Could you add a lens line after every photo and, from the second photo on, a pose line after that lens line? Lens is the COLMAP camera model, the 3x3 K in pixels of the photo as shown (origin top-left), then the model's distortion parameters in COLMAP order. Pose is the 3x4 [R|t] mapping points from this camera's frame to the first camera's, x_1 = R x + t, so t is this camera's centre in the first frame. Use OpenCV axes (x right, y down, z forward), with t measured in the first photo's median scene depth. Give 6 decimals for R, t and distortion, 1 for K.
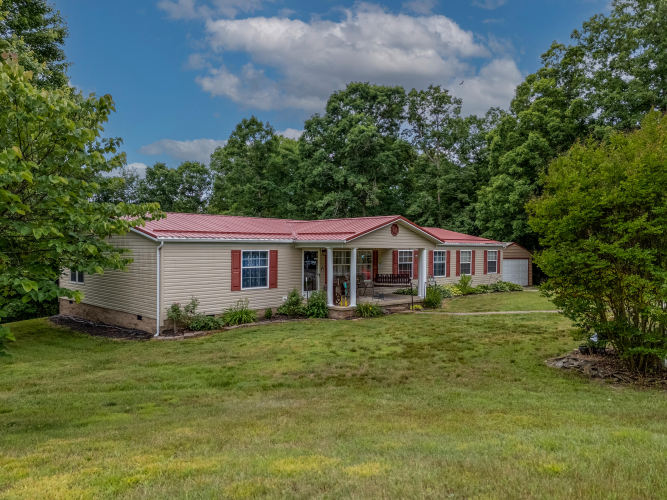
lens RADIAL K [[489.6, 0, 333.5], [0, 489.6, 250.0], [0, 0, 1]] dist [0.075587, -0.064786]
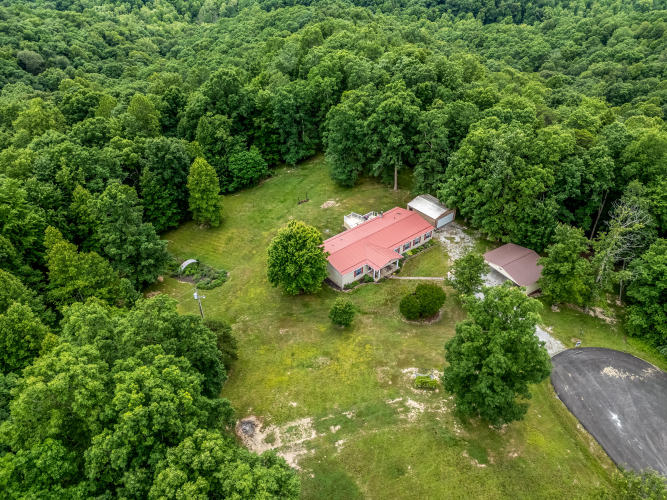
lens RADIAL K [[489.6, 0, 333.5], [0, 489.6, 250.0], [0, 0, 1]] dist [0.075587, -0.064786]
pose [[0.994917, 0.053657, -0.085210, -0.005181], [0.007399, 0.804963, 0.593279, -1.911167], [0.100425, -0.590894, 0.800475, -1.748417]]
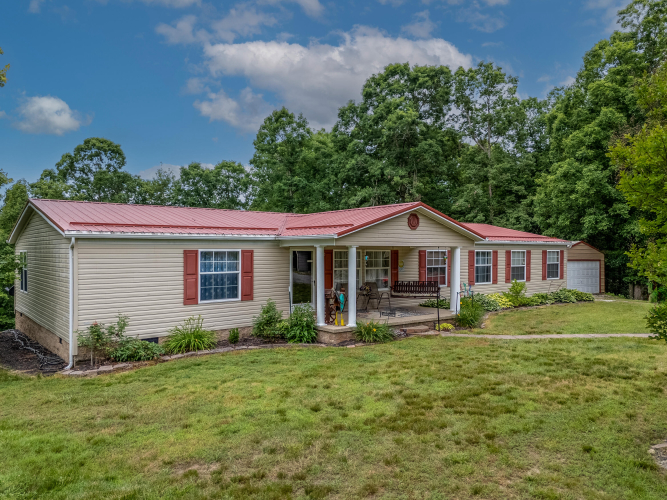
lens RADIAL K [[493.6, 0, 333.4], [0, 493.6, 259.1], [0, 0, 1]] dist [0.063939, -0.046323]
pose [[0.994251, -0.003477, -0.107014, 0.059617], [0.004772, 0.999918, 0.011849, 0.004021], [0.106965, -0.012291, 0.994187, 0.174790]]
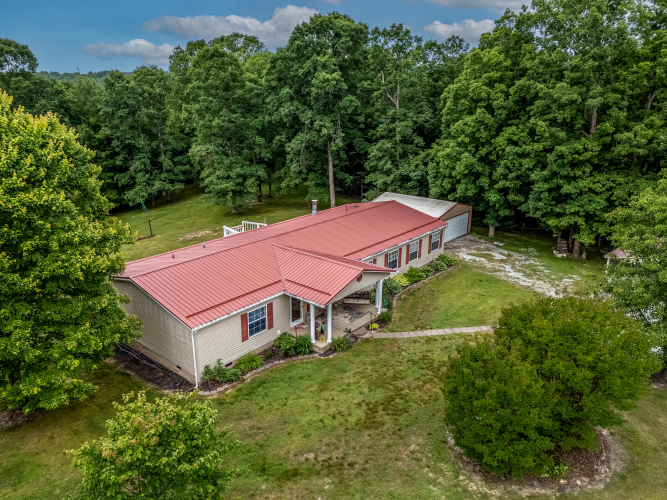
lens RADIAL K [[478.1, 0, 333.5], [0, 478.1, 250.0], [0, 0, 1]] dist [0.060244, -0.071478]
pose [[0.996570, -0.025980, 0.078571, -0.031733], [0.001133, 0.953639, 0.300952, -0.354953], [-0.082747, -0.299830, 0.950397, -0.143420]]
